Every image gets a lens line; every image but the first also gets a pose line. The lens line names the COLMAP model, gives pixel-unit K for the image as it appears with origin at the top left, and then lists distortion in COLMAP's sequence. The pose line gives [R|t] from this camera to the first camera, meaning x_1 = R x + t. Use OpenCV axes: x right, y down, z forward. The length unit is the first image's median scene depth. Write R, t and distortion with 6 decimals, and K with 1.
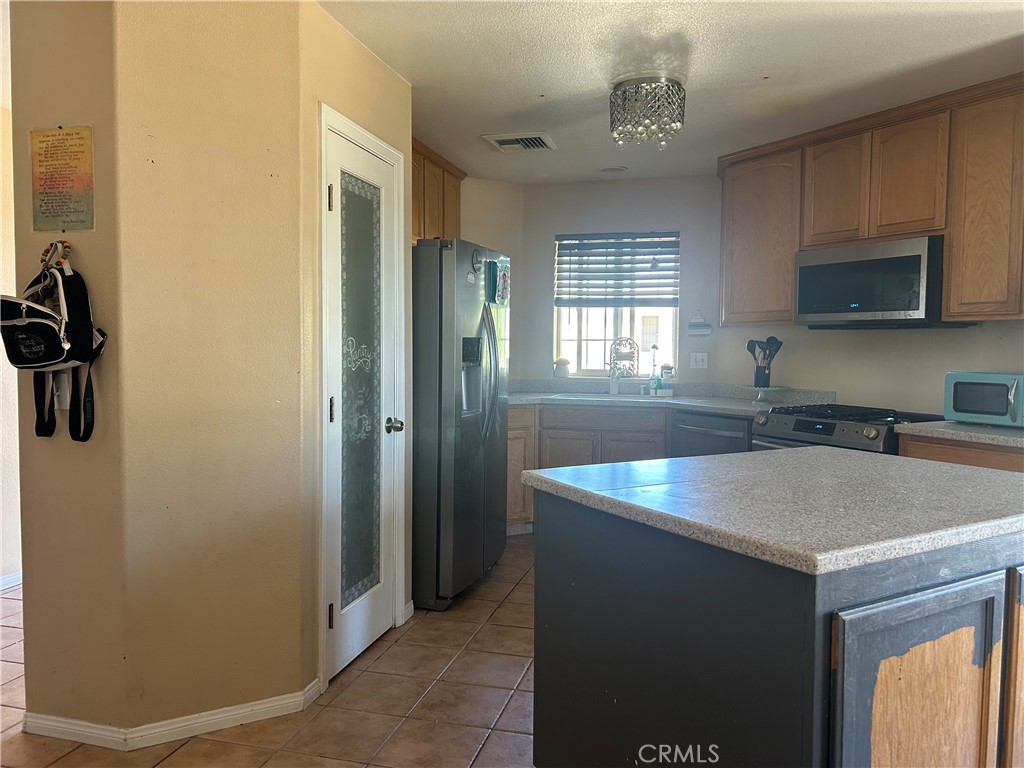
lens RADIAL K [[775.0, 0, 512.0], [0, 775.0, 384.0], [0, 0, 1]] dist [0.039533, -0.042225]
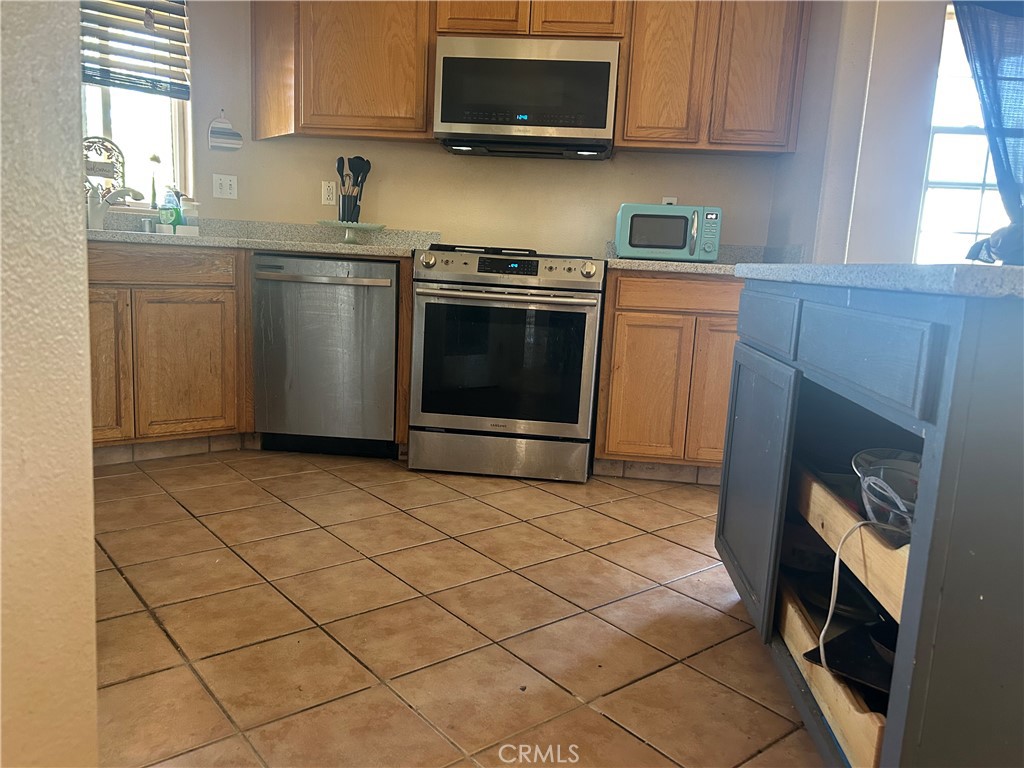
lens RADIAL K [[788.9, 0, 512.0], [0, 788.9, 384.0], [0, 0, 1]] dist [-0.030879, 0.097046]
pose [[0.581805, -0.106811, 0.806285, -0.228561], [-0.004786, 0.990873, 0.134717, 0.057397], [-0.813314, -0.082238, 0.575983, 0.451751]]
